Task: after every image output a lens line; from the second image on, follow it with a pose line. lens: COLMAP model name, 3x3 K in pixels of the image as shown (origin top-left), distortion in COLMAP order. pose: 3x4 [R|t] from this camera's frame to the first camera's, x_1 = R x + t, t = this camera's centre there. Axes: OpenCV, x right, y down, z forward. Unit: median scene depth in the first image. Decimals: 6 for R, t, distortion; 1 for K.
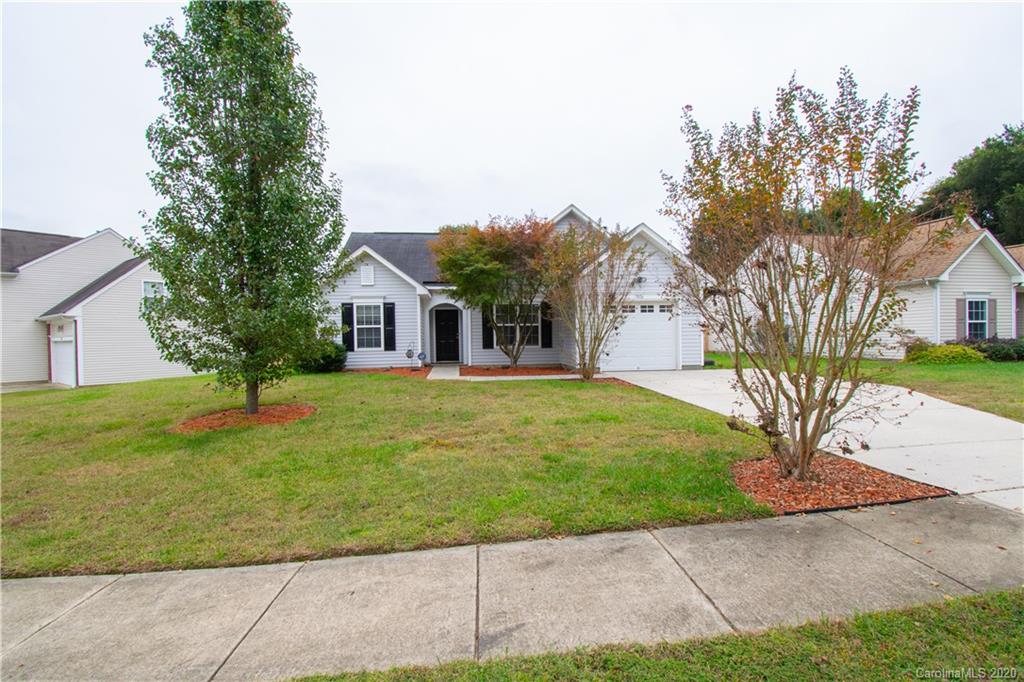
lens RADIAL K [[461.6, 0, 514.5], [0, 461.6, 339.4], [0, 0, 1]] dist [-0.021308, -0.000558]
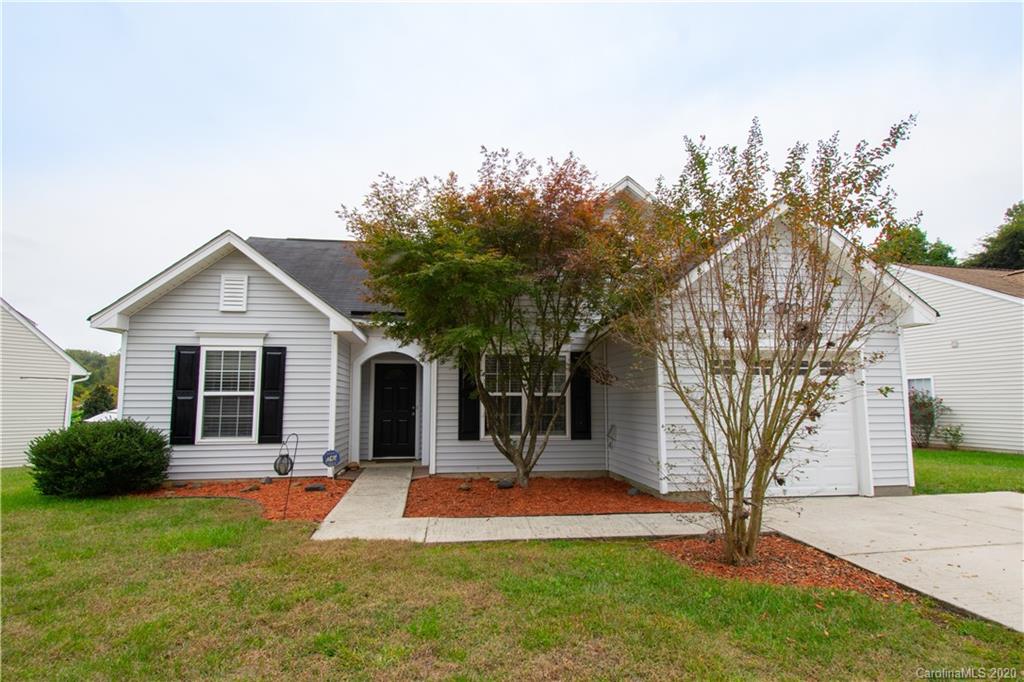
lens RADIAL K [[504.7, 0, 515.5], [0, 504.7, 340.5], [0, 0, 1]] dist [0.003080, 0.000153]
pose [[0.998921, 0.019461, 0.042174, -0.032009], [-0.014076, 0.992132, -0.124403, -0.021242], [-0.044263, 0.123675, 0.991335, 0.437980]]
